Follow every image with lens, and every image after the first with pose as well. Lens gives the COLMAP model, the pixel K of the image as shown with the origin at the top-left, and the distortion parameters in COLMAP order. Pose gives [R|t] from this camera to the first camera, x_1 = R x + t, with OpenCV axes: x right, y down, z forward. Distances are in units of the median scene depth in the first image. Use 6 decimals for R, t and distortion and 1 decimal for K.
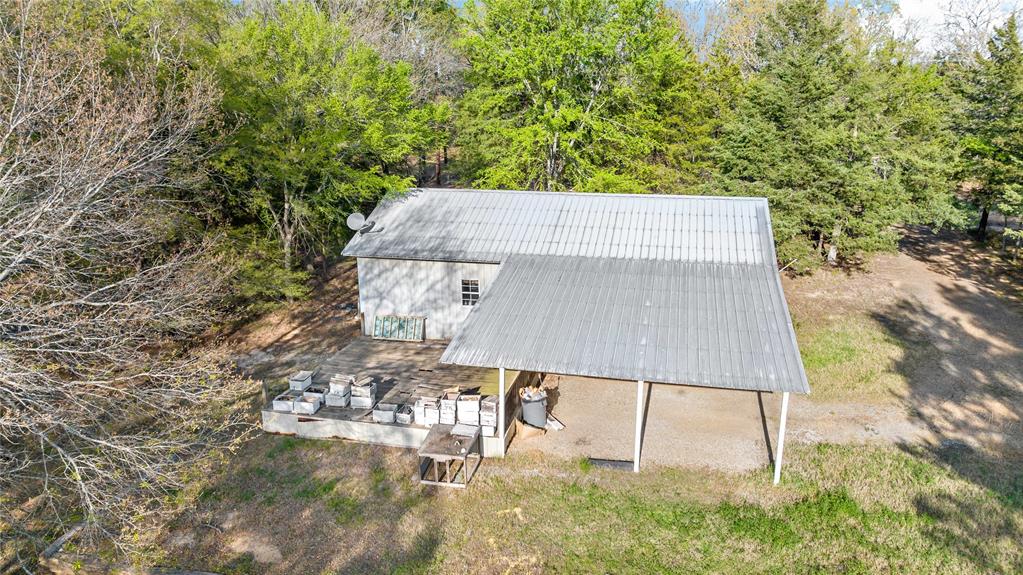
lens RADIAL K [[706.1, 0, 511.9], [0, 706.1, 285.9], [0, 0, 1]] dist [-0.006976, -0.004549]
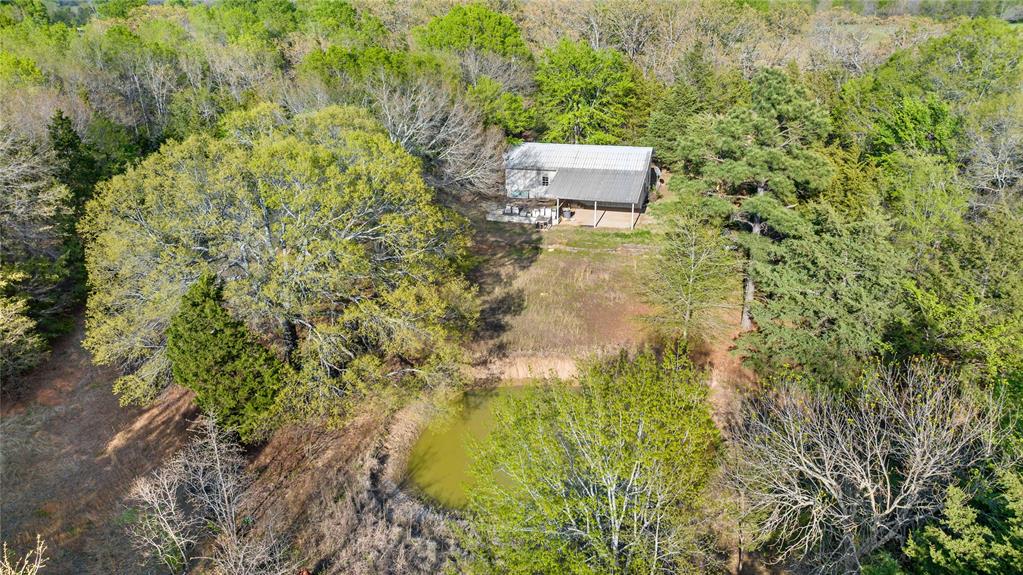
lens RADIAL K [[706.1, 0, 511.0], [0, 706.1, 292.3], [0, 0, 1]] dist [-0.006976, -0.004549]
pose [[0.998429, 0.010816, -0.054982, -0.036933], [-0.004243, 0.992971, 0.118285, 0.123203], [0.055875, -0.117866, 0.991456, -1.989598]]
